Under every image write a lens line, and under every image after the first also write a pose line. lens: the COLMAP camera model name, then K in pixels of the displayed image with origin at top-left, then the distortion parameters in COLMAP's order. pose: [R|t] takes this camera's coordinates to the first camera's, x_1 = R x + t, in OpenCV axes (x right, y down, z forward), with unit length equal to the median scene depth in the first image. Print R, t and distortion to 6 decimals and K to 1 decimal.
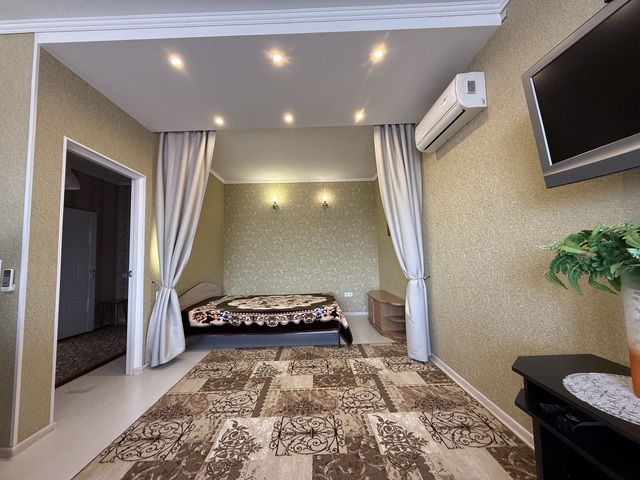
lens RADIAL K [[256.1, 0, 316.6], [0, 256.1, 241.8], [0, 0, 1]] dist [0.000546, 0.000422]
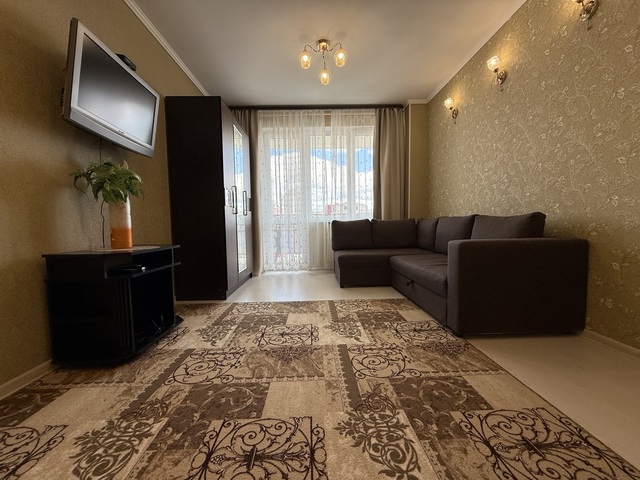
lens RADIAL K [[256.1, 0, 320.2], [0, 256.1, 241.5], [0, 0, 1]] dist [0.000546, 0.000422]
pose [[-0.998864, 0.045141, -0.015288, -0.130691], [0.045147, 0.998980, -0.000095, 0.242743], [0.015268, -0.000786, -0.999883, 1.545338]]
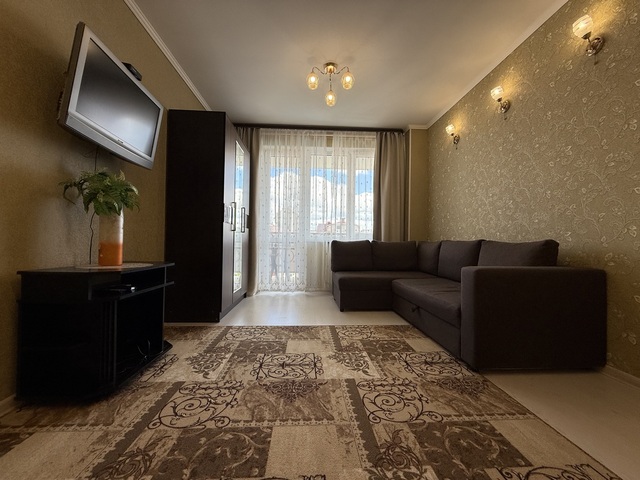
lens RADIAL K [[256.1, 0, 320.1], [0, 256.1, 241.5], [0, 0, 1]] dist [0.000546, 0.000422]
pose [[-0.998724, 0.013056, -0.048787, -0.085871], [0.016534, 0.997298, -0.071581, 0.230647], [0.047721, -0.072296, -0.996241, 1.496157]]
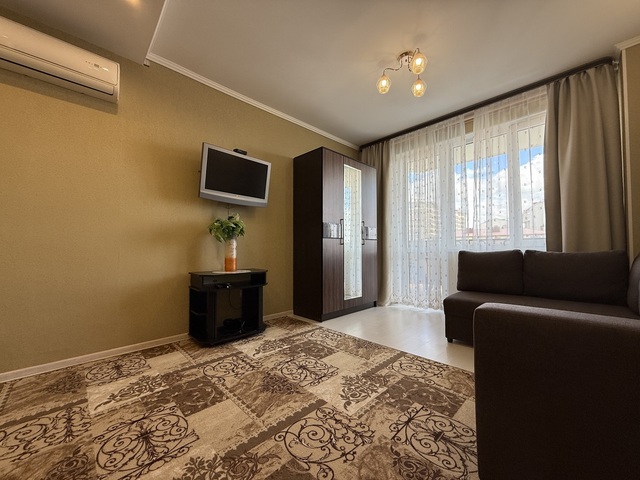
lens RADIAL K [[256.1, 0, 316.7], [0, 256.1, 240.9], [0, 0, 1]] dist [0.000546, 0.000422]
pose [[-0.687306, 0.051487, 0.724541, -0.678977], [-0.025450, 0.995165, -0.094860, 0.199569], [-0.725922, -0.083638, -0.682672, 1.296541]]
